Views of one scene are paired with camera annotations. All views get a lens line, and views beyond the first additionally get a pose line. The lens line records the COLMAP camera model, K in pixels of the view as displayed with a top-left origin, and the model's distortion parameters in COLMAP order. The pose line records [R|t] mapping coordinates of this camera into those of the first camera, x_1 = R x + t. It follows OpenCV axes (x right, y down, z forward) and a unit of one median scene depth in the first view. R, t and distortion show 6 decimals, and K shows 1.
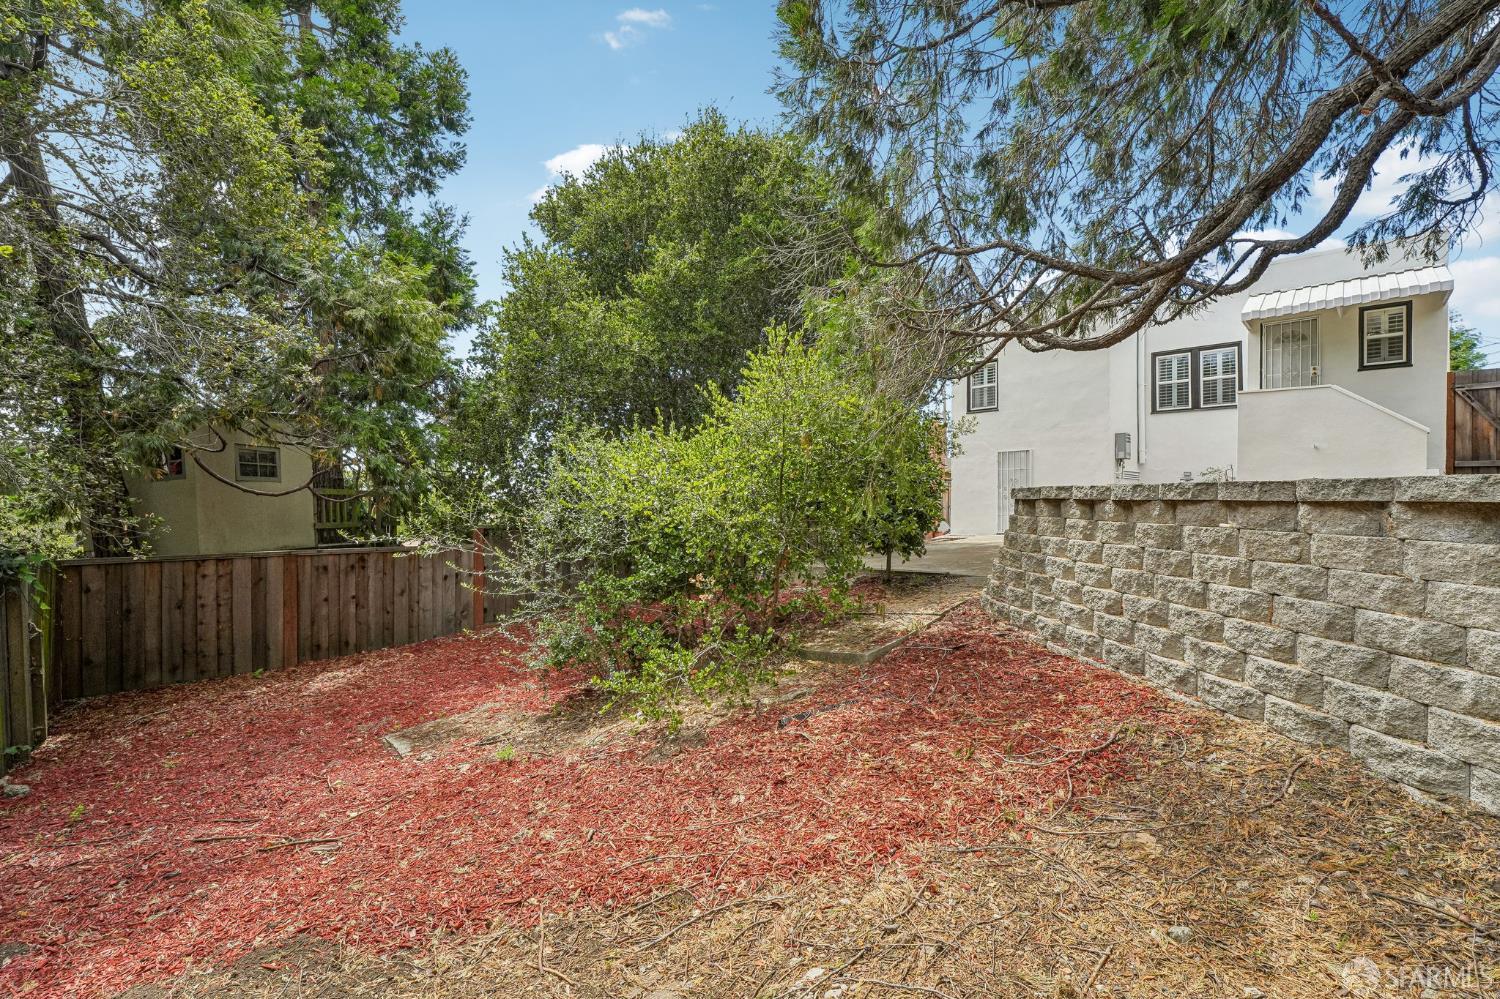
lens RADIAL K [[621.4, 0, 749.5], [0, 621.4, 494.3], [0, 0, 1]] dist [-0.019982, 0.000718]
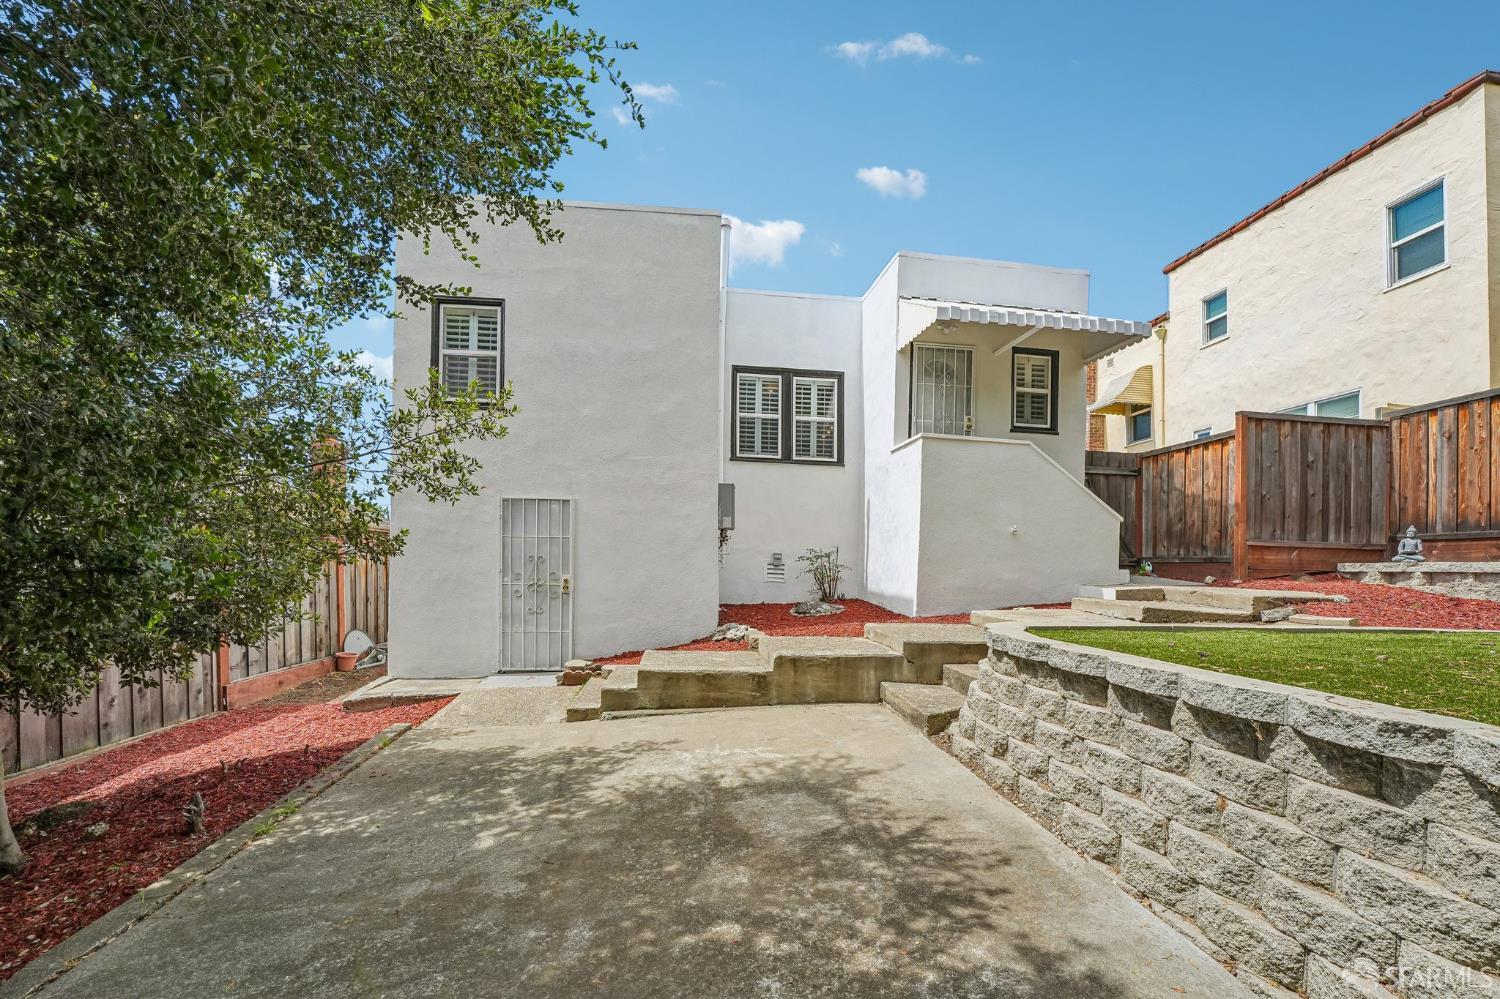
lens RADIAL K [[638.6, 0, 743.5], [0, 638.6, 560.0], [0, 0, 1]] dist [-0.034506, 0.005180]
pose [[0.617401, 0.017290, 0.786459, 0.187123], [-0.025521, 0.999672, -0.001943, -0.034710], [-0.786235, -0.018872, 0.617640, 0.744101]]
